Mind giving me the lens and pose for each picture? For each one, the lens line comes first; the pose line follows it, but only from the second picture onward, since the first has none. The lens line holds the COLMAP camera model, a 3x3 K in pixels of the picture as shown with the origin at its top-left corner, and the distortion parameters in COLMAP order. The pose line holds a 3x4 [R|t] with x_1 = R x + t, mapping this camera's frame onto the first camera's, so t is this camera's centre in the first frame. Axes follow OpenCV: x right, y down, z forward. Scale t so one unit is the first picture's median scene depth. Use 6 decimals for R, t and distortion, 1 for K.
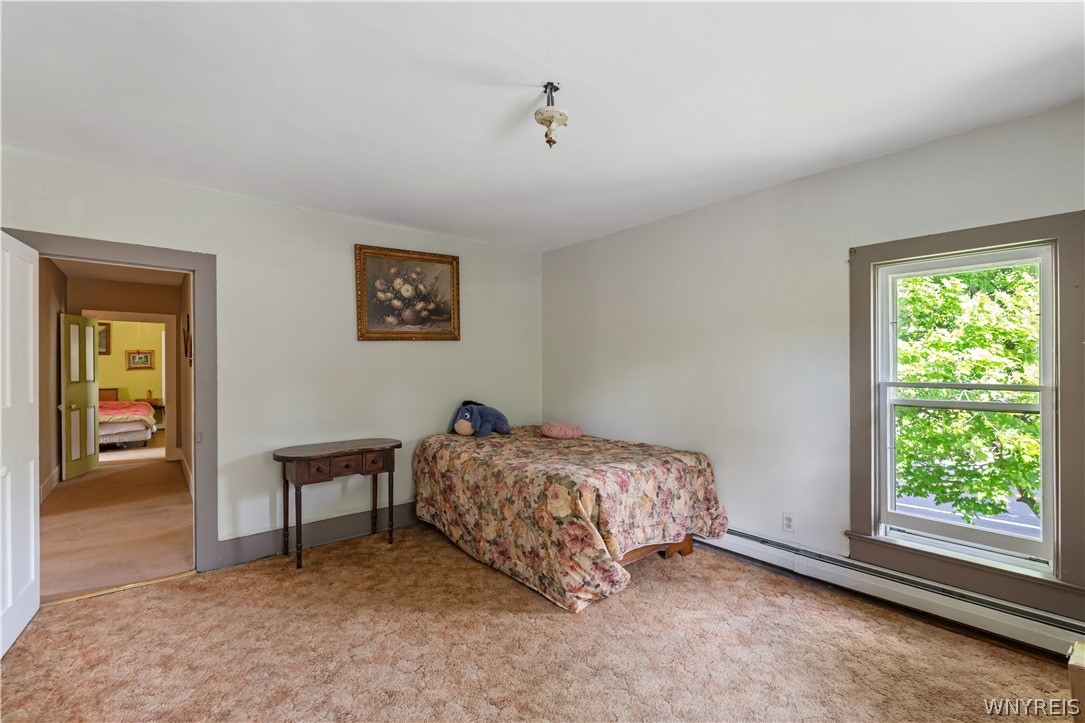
lens RADIAL K [[481.9, 0, 544.8], [0, 481.9, 364.4], [0, 0, 1]] dist [-0.000036, -0.000059]
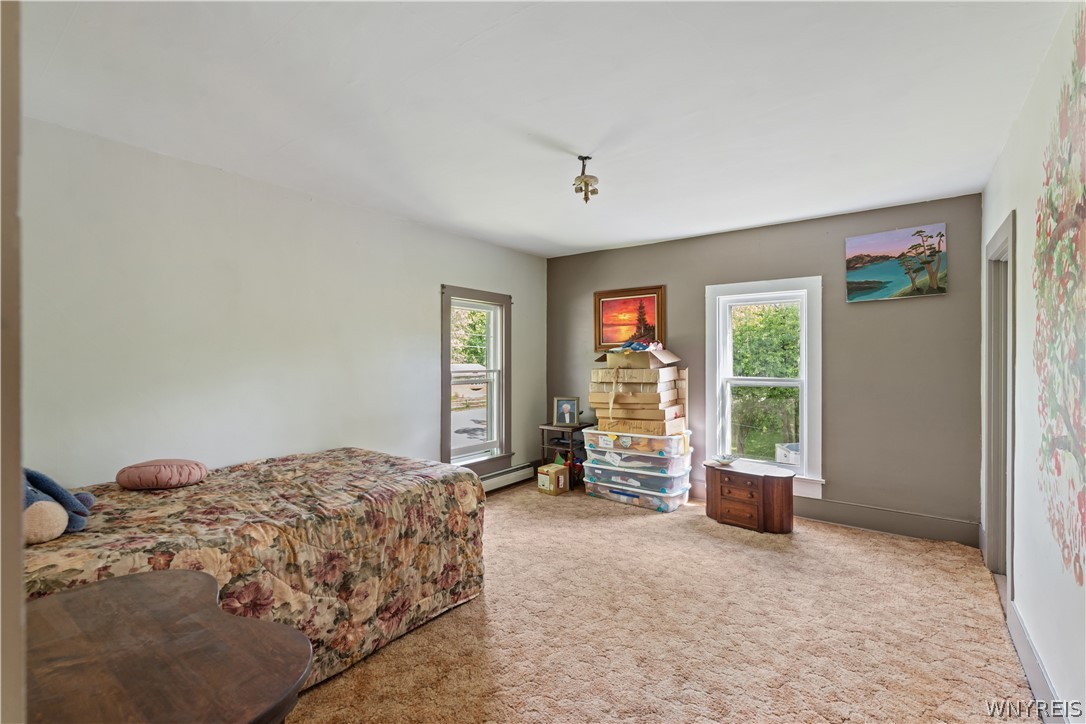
lens RADIAL K [[482.4, 0, 546.3], [0, 482.4, 361.1], [0, 0, 1]] dist [-0.000036, -0.000059]
pose [[-0.226699, -0.001684, 0.973963, -0.916942], [-0.001884, 0.999997, 0.001291, 0.001510], [-0.973963, -0.001542, -0.226702, 1.000021]]
